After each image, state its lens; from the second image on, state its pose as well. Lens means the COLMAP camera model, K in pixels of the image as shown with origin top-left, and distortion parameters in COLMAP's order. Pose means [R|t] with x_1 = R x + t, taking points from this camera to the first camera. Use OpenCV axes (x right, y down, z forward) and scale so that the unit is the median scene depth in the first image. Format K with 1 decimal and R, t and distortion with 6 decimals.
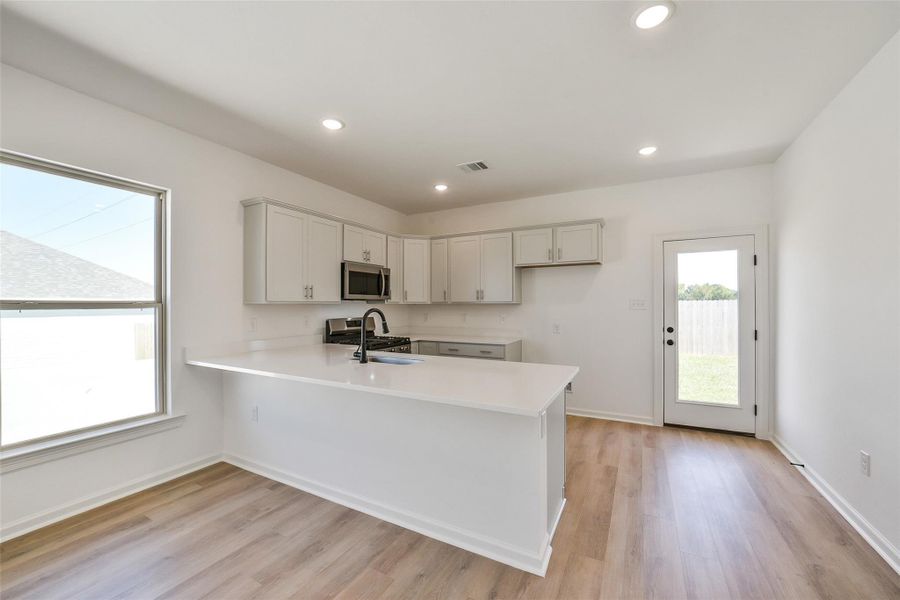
lens RADIAL K [[353.1, 0, 451.9], [0, 353.1, 304.3], [0, 0, 1]] dist [-0.026893, 0.000327]
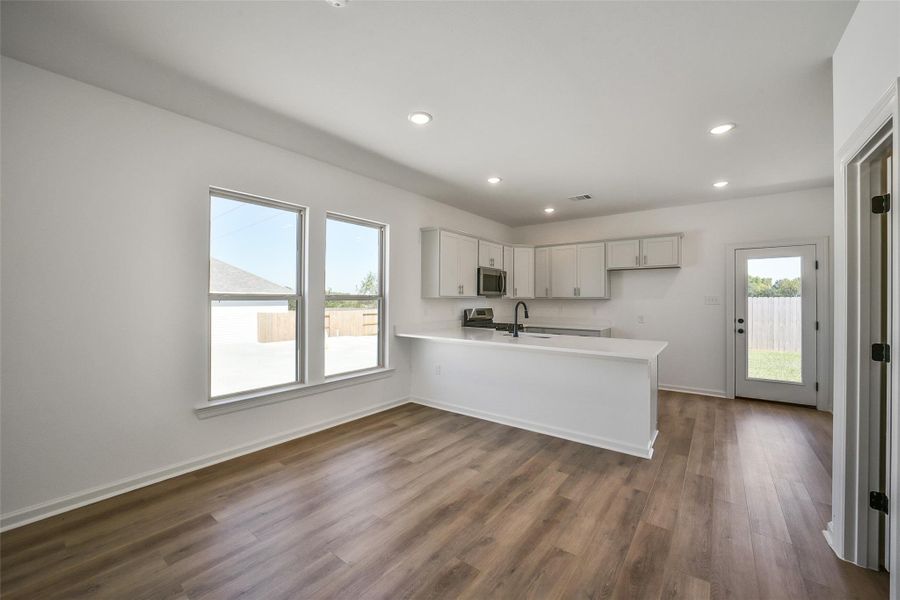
lens RADIAL K [[350.7, 0, 448.7], [0, 350.7, 296.6], [0, 0, 1]] dist [-0.045965, 0.011037]
pose [[0.985264, 0.006475, -0.170917, -0.191027], [-0.007494, 0.999958, -0.005321, 0.000886], [0.170875, 0.006523, 0.985271, -0.370597]]
